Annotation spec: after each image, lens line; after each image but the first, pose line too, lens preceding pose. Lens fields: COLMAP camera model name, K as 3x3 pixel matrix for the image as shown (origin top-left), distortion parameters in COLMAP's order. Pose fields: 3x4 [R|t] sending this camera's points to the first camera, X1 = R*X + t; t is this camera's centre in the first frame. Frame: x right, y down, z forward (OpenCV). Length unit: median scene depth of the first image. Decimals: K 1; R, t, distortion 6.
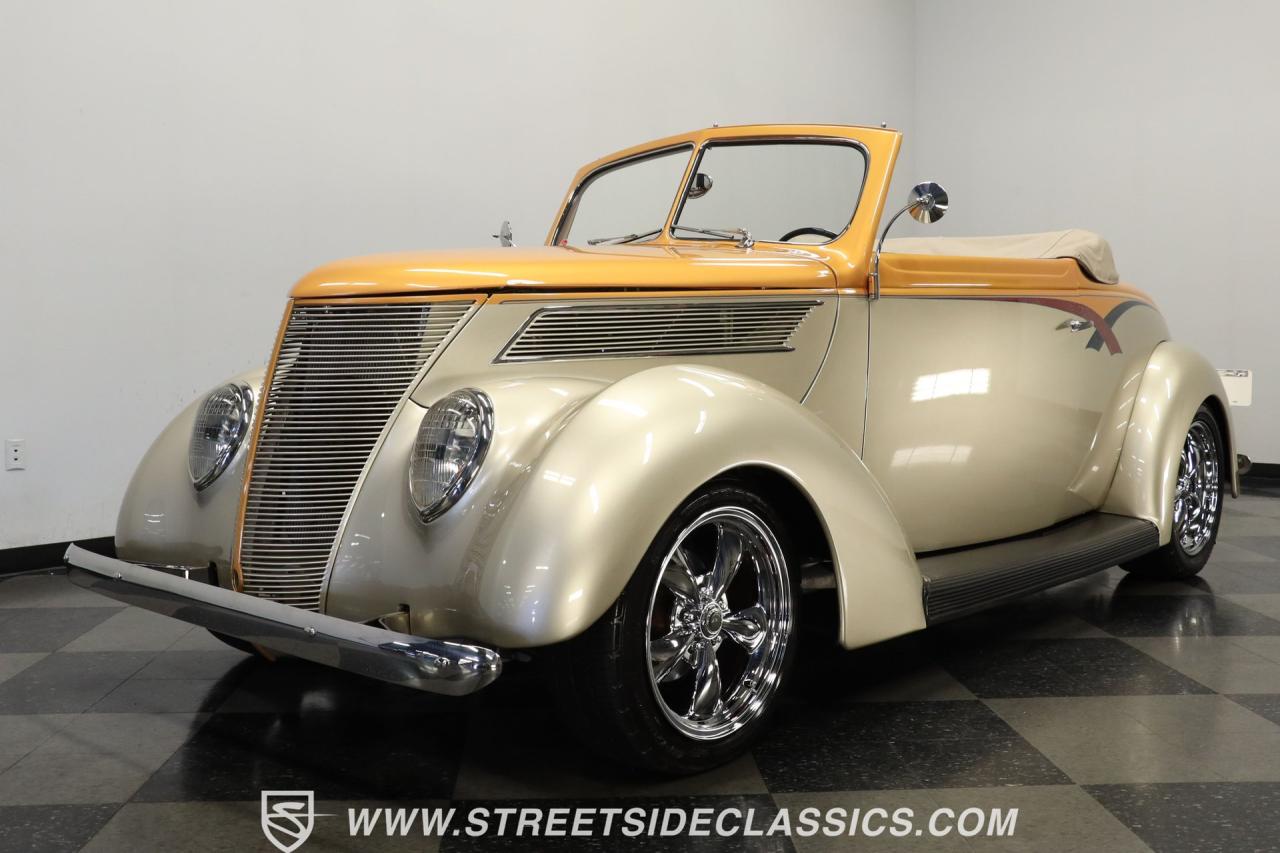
lens RADIAL K [[1230.8, 0, 640.7], [0, 1230.8, 429.0], [0, 0, 1]] dist [-0.064643, 0.104054]
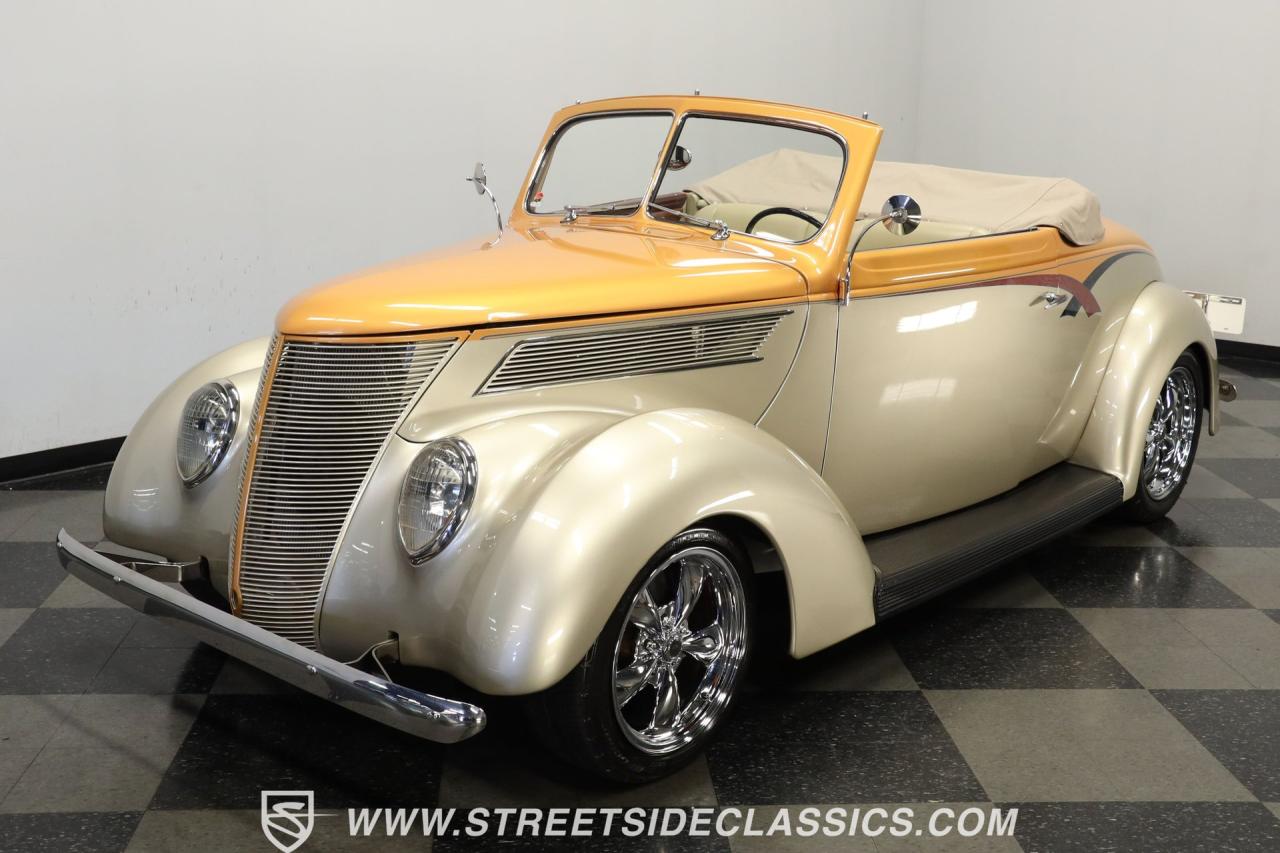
lens RADIAL K [[1379.0, 0, 642.6], [0, 1379.0, 424.5], [0, 0, 1]] dist [0.016435, -0.010523]
pose [[0.999467, 0.022913, 0.023251, -0.002278], [-0.026445, 0.985905, 0.165204, -0.205395], [-0.019138, -0.165731, 0.985985, -0.158613]]
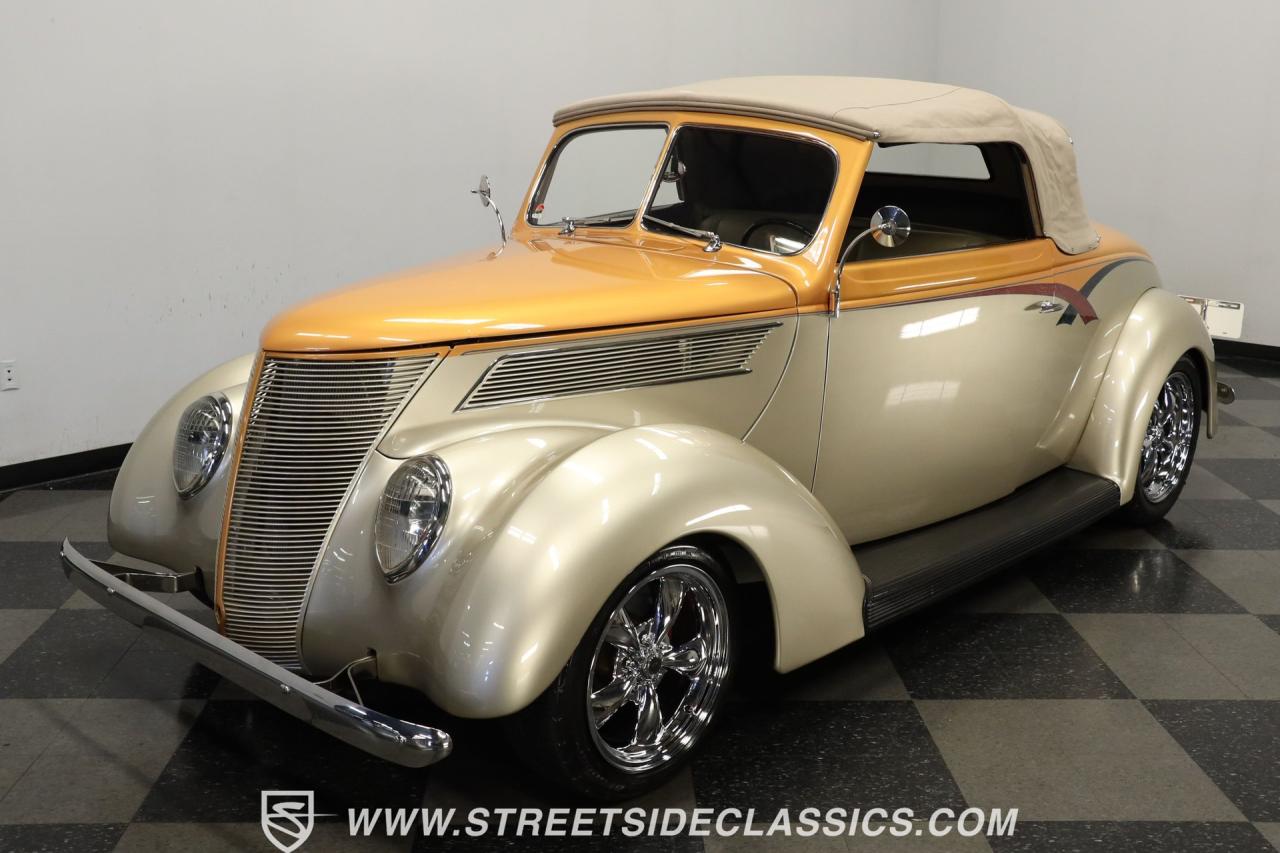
lens RADIAL K [[1279.6, 0, 635.6], [0, 1279.6, 415.9], [0, 0, 1]] dist [-0.025619, 0.014815]
pose [[0.999603, 0.022960, -0.016335, 0.047288], [-0.019857, 0.985288, 0.169743, -0.214739], [0.019992, -0.169352, 0.985353, -0.073099]]
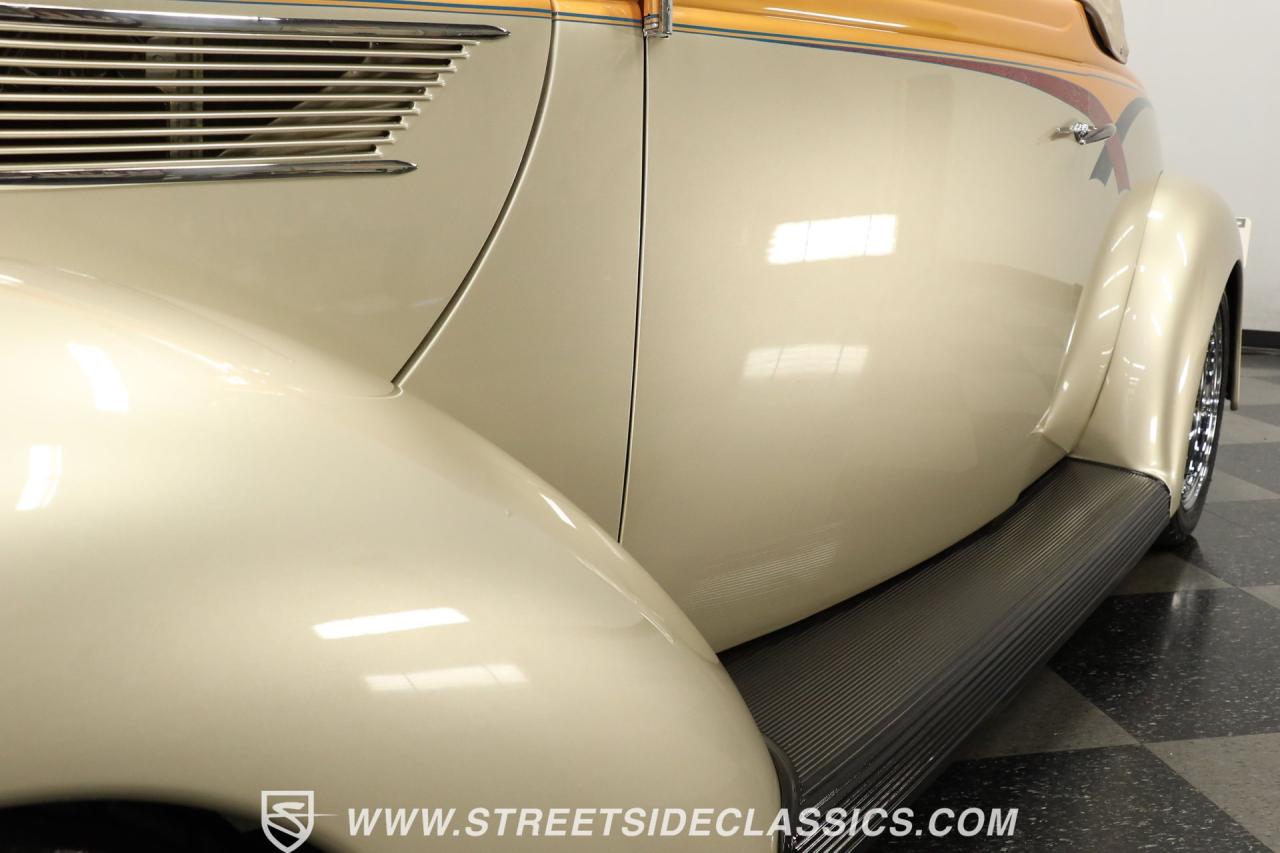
lens RADIAL K [[1138.8, 0, 640.0], [0, 1138.8, 426.5], [0, 0, 1]] dist [-0.085196, -0.005661]
pose [[0.994927, -0.011755, 0.099907, 0.159954], [-0.003316, 0.988777, 0.149365, -0.041504], [-0.100542, -0.148939, 0.983722, 0.694063]]
